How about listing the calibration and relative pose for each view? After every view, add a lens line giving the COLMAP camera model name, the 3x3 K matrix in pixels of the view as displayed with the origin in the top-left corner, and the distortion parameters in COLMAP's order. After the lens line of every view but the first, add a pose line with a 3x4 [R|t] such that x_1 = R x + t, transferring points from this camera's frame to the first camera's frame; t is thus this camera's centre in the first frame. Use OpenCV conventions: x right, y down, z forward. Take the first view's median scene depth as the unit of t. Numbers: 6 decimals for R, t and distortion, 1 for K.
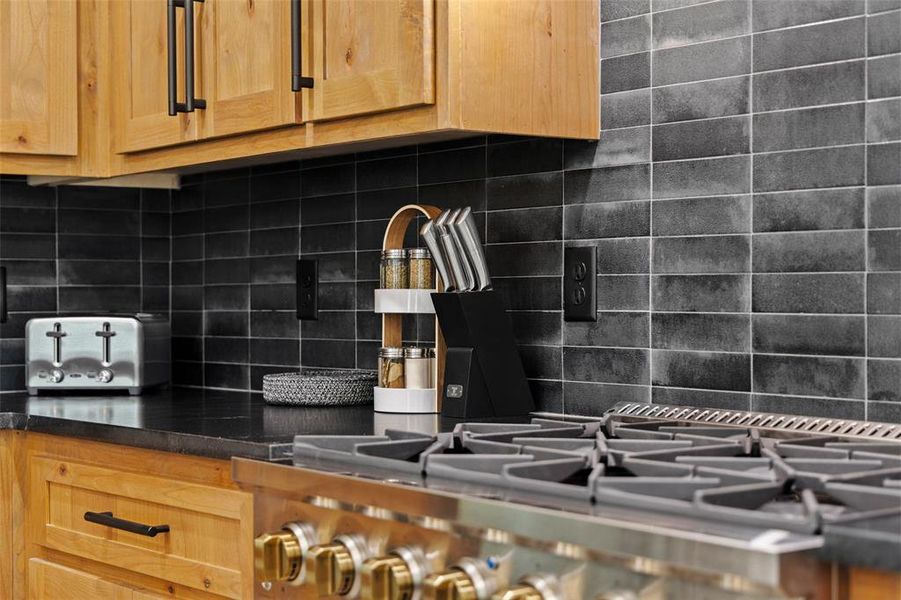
lens RADIAL K [[1613.2, 0, 448.3], [0, 1613.2, 298.0], [0, 0, 1]] dist [-0.038611, 0.000000]
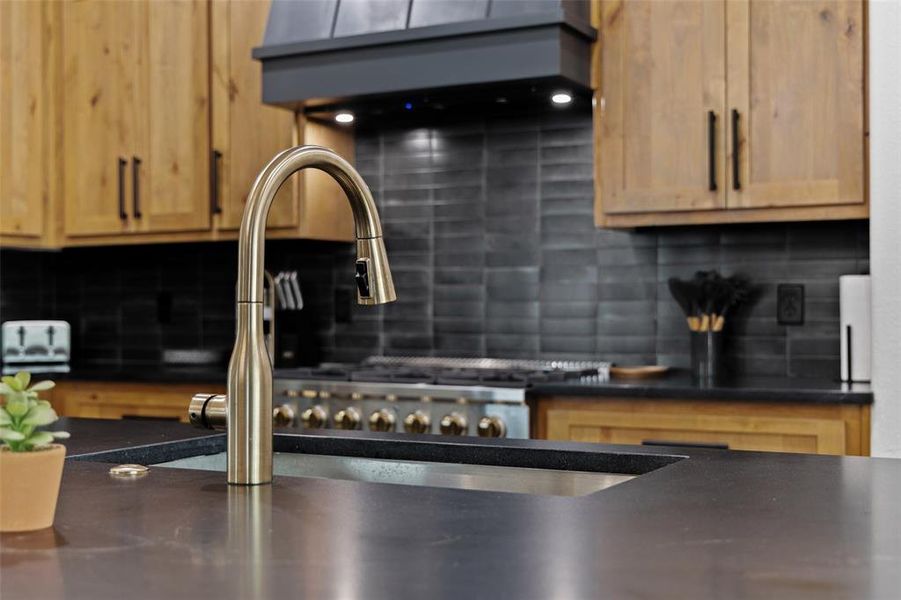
lens RADIAL K [[1238.6, 0, 448.6], [0, 1238.6, 302.9], [0, 0, 1]] dist [0.013952, 0.000000]
pose [[0.914135, -0.000527, 0.405411, -0.477135], [0.002282, 0.999990, -0.003846, -0.005628], [-0.405405, 0.004441, 0.914127, -0.622489]]
